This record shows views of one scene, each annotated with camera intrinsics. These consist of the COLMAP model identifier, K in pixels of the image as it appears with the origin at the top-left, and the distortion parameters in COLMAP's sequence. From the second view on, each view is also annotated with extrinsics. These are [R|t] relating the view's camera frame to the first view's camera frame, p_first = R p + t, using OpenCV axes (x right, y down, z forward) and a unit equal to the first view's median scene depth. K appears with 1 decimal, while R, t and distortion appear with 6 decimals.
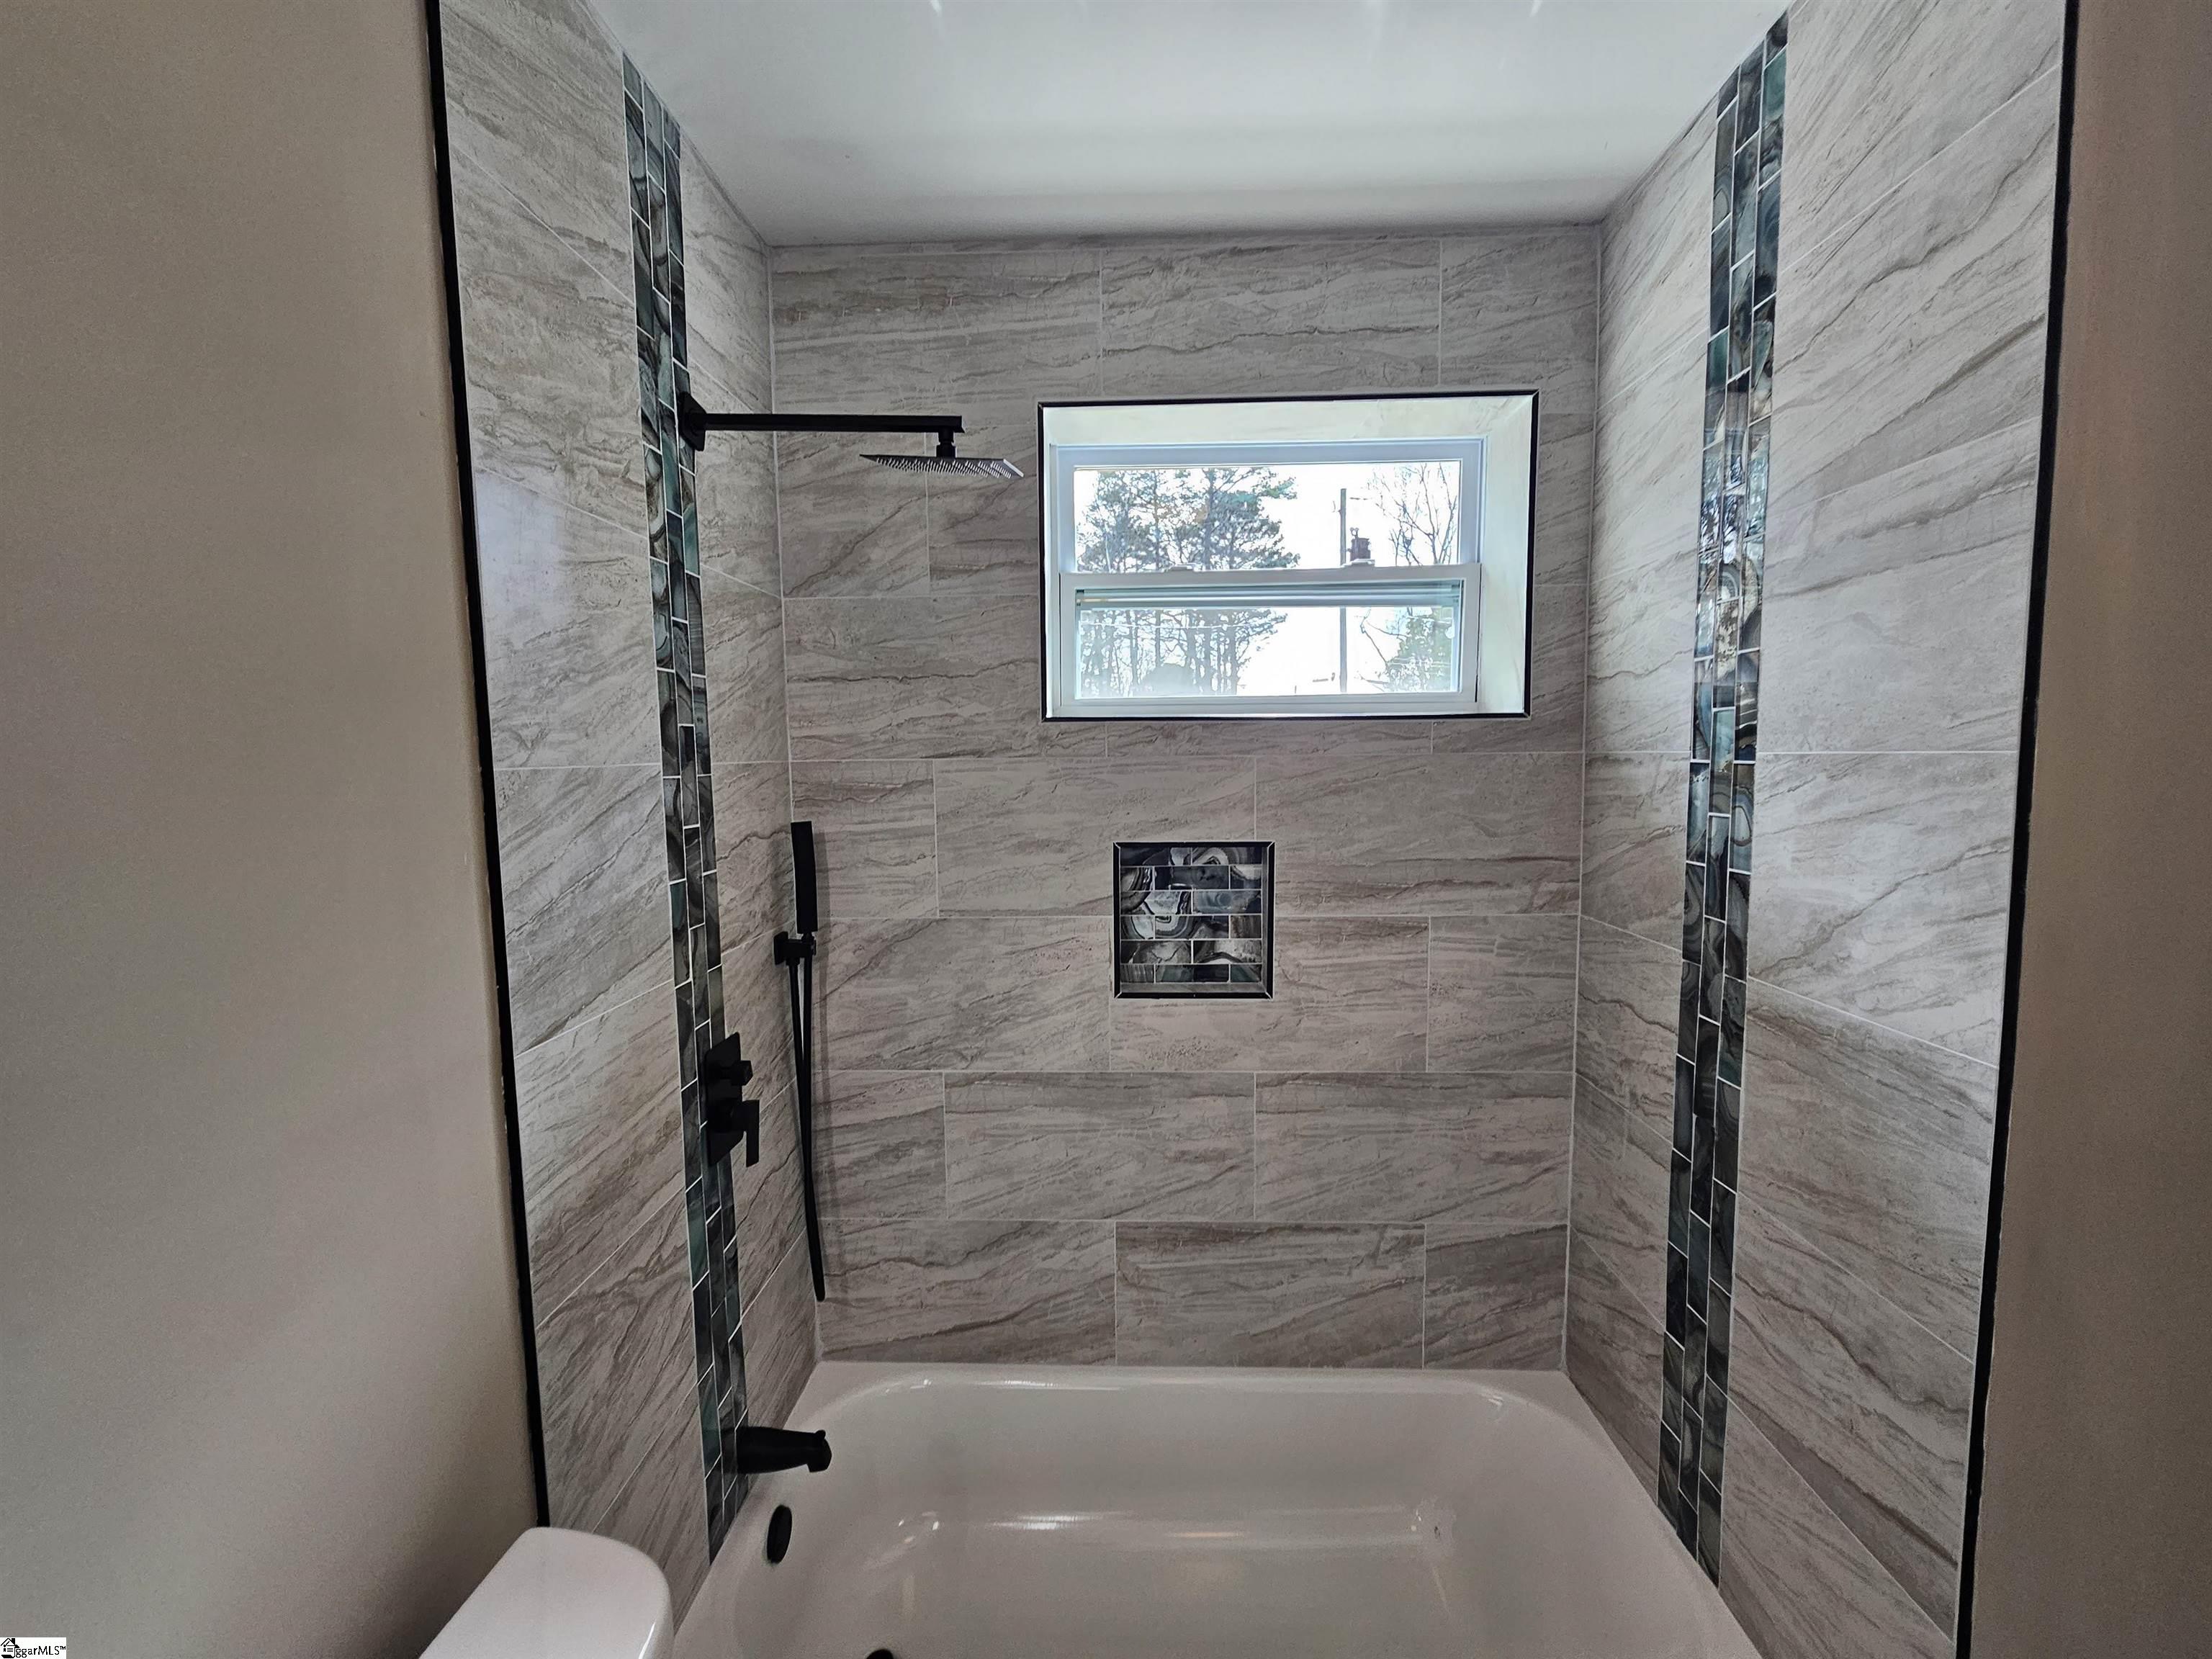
lens RADIAL K [[904.3, 0, 1100.4], [0, 904.3, 830.4], [0, 0, 1]] dist [0.001141, -0.000963]
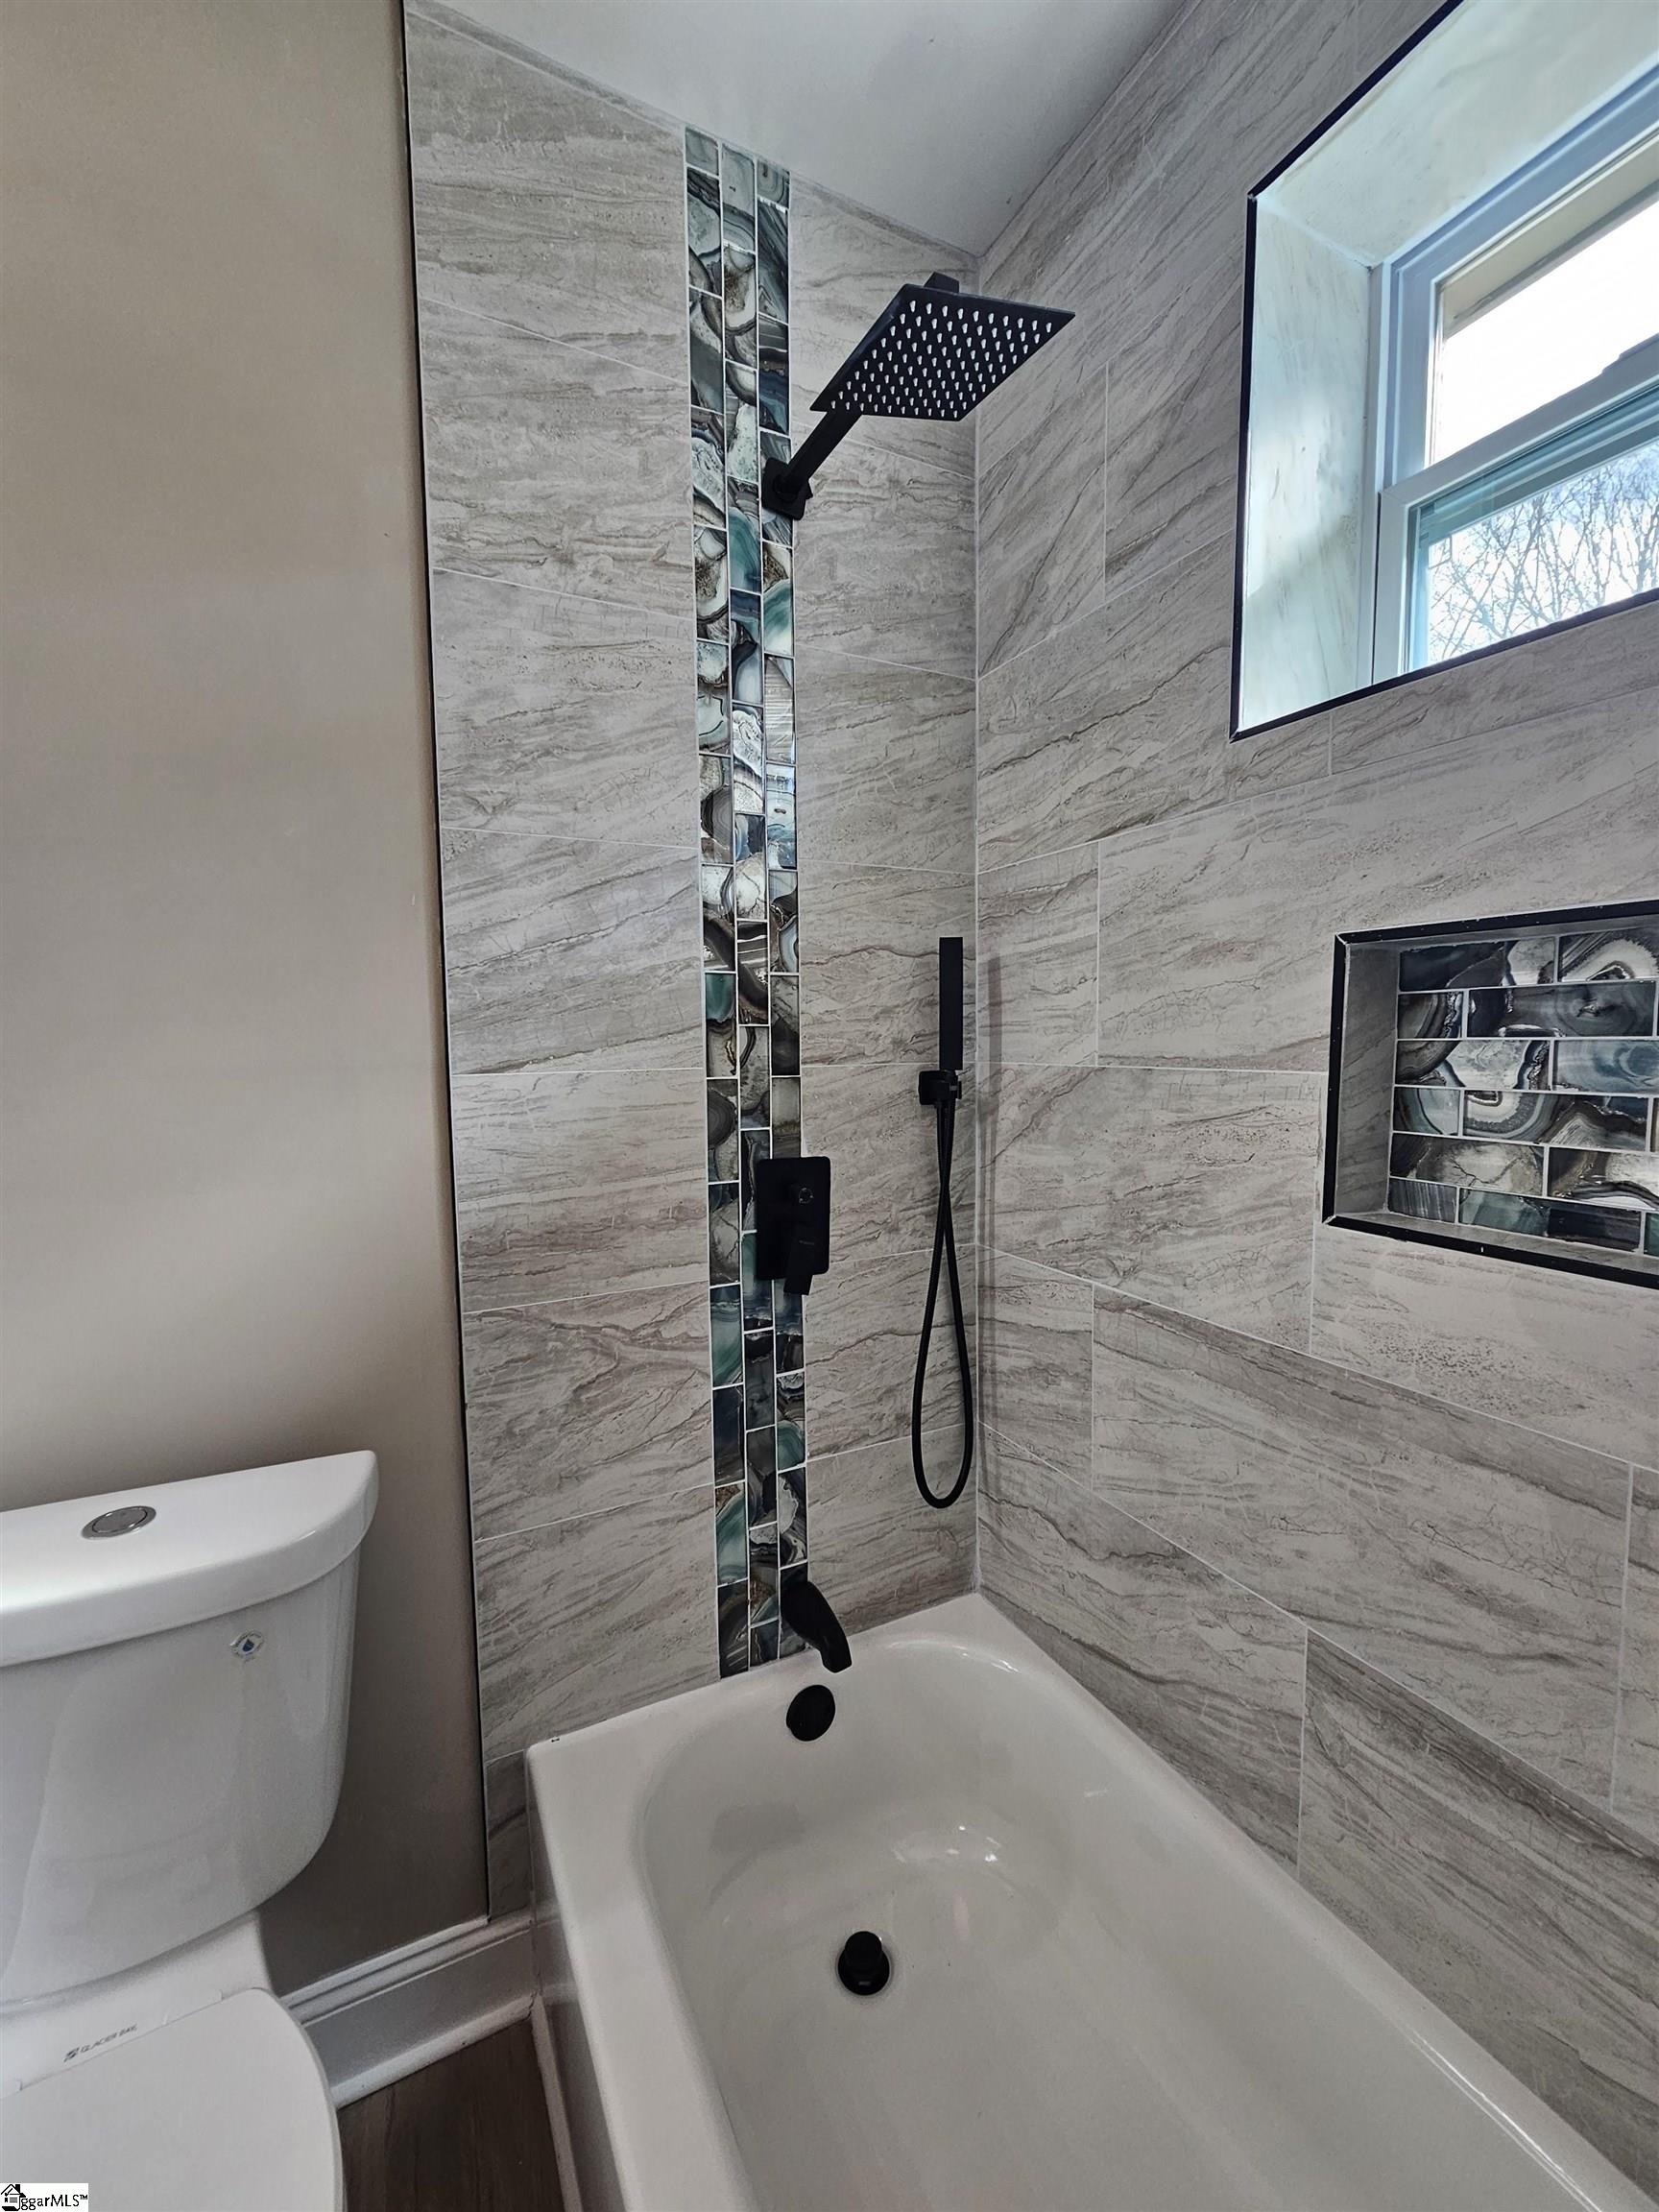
lens RADIAL K [[904.3, 0, 828.4], [0, 904.3, 1107.1], [0, 0, 1]] dist [0.001141, -0.000963]
pose [[0.484106, 0.074812, -0.871806, 0.345999], [-0.071358, 0.996395, 0.045879, 0.112559], [0.872095, 0.040000, 0.487699, 0.474312]]
